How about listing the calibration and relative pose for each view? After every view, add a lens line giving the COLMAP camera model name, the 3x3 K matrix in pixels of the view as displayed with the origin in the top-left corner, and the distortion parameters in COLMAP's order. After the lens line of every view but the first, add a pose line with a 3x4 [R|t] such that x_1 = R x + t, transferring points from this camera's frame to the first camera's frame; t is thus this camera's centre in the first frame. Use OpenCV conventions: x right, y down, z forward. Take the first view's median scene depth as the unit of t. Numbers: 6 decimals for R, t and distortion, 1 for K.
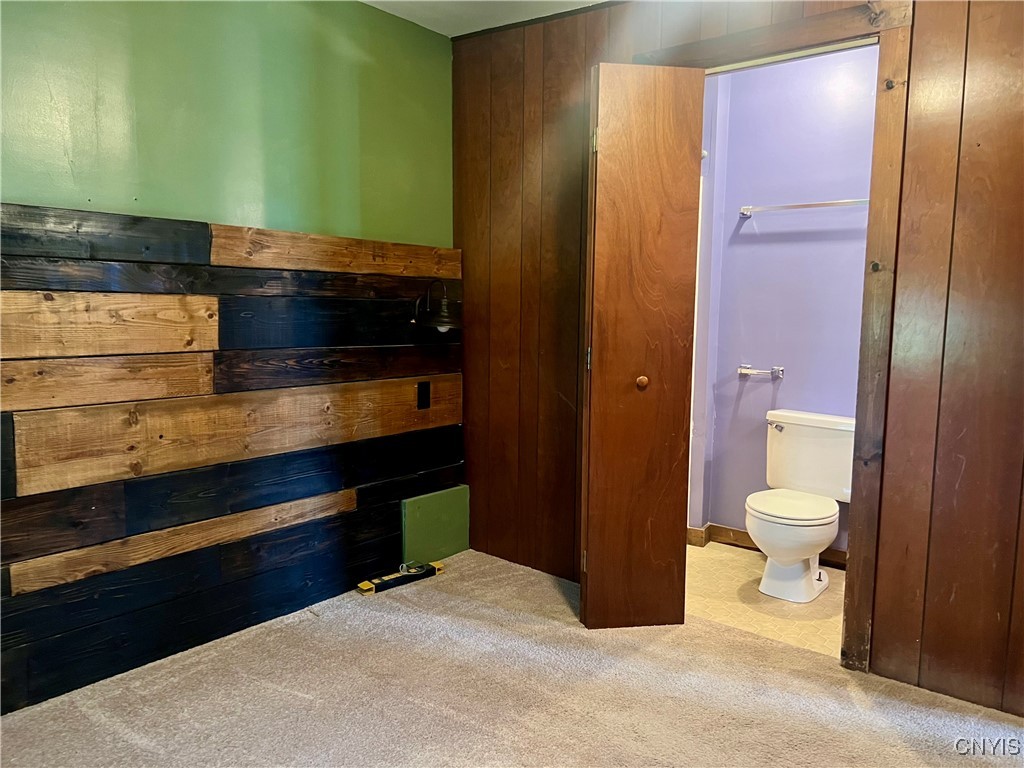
lens RADIAL K [[774.6, 0, 512.7], [0, 774.6, 383.2], [0, 0, 1]] dist [0.062935, -0.075881]
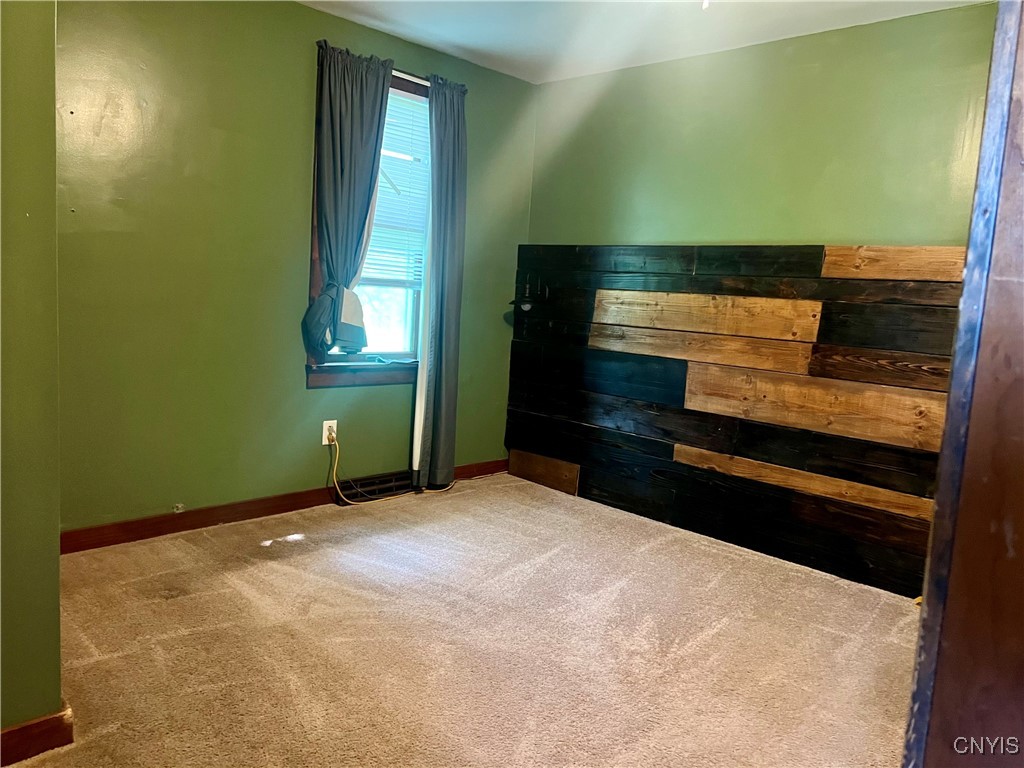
lens RADIAL K [[774.6, 0, 511.8], [0, 774.6, 385.4], [0, 0, 1]] dist [0.062935, -0.075881]
pose [[-0.106256, 0.095949, -0.989699, 1.020062], [-0.168518, 0.979197, 0.113023, -0.035908], [0.979955, 0.178792, -0.087876, 0.664124]]
